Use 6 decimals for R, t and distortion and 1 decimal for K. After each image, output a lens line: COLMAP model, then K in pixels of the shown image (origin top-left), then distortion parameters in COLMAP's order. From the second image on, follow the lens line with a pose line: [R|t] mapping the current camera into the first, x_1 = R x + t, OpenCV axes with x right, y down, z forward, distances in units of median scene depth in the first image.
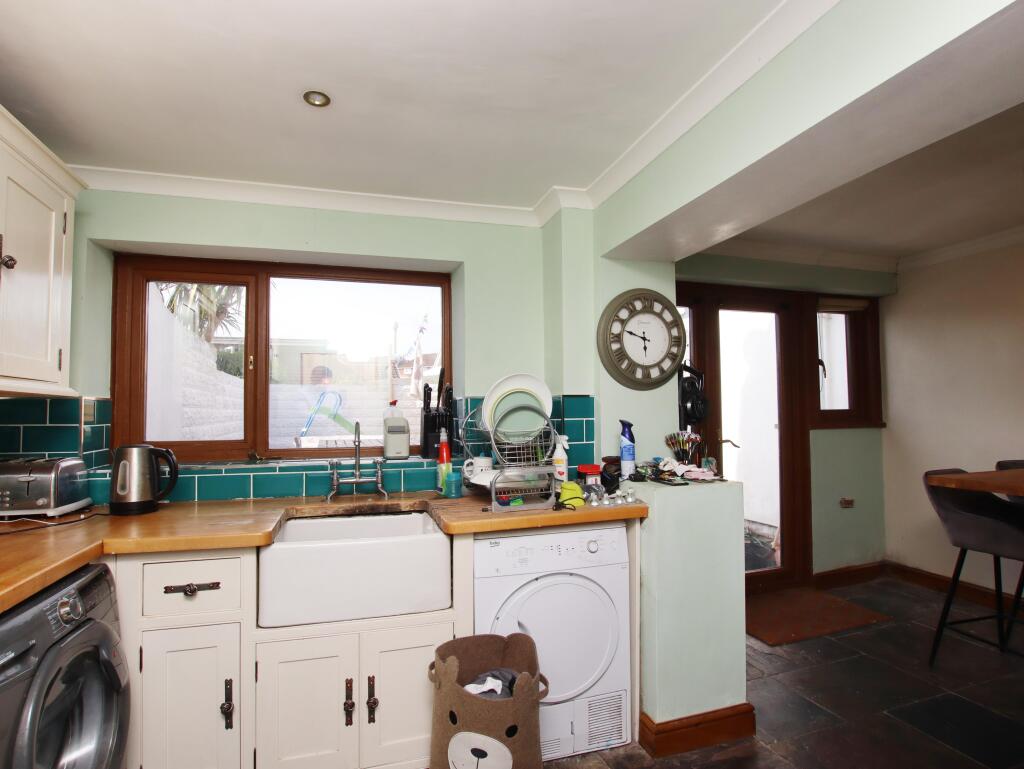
lens RADIAL K [[535.8, 0, 510.1], [0, 535.8, 394.6], [0, 0, 1]] dist [-0.025593, -0.000975]
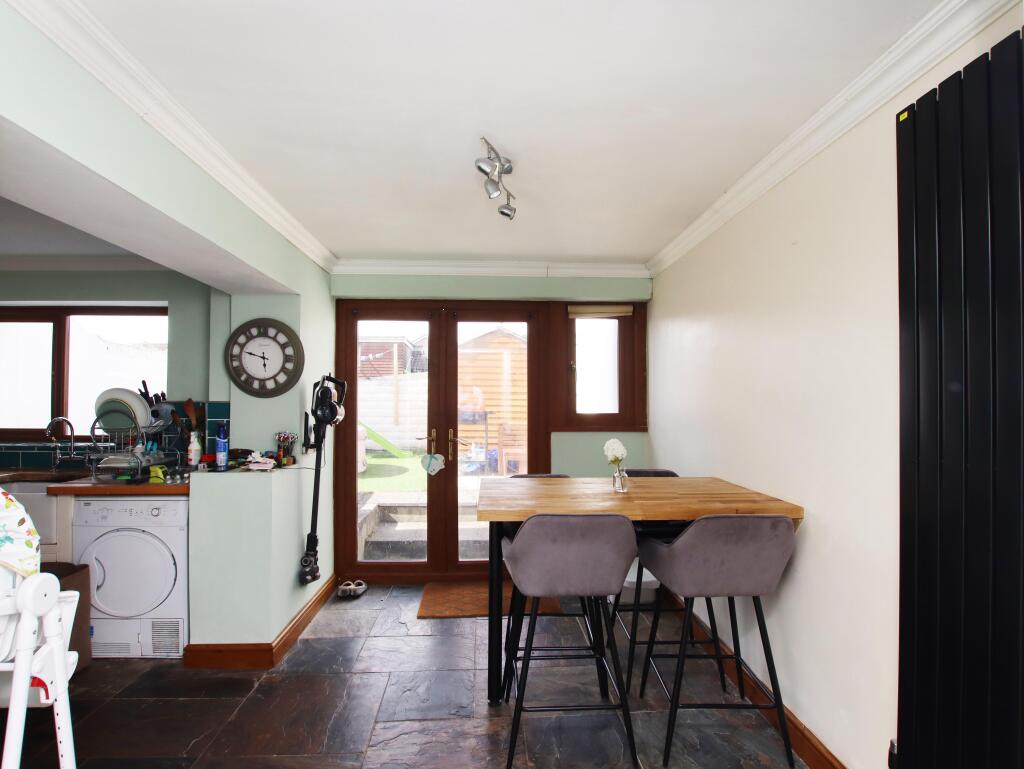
lens RADIAL K [[535.8, 0, 510.1], [0, 535.8, 394.6], [0, 0, 1]] dist [-0.025593, -0.000975]
pose [[0.966924, 0.010080, -0.254866, 1.146563], [-0.005151, 0.999787, 0.020002, -0.044777], [0.255014, -0.018028, 0.966769, -0.076647]]
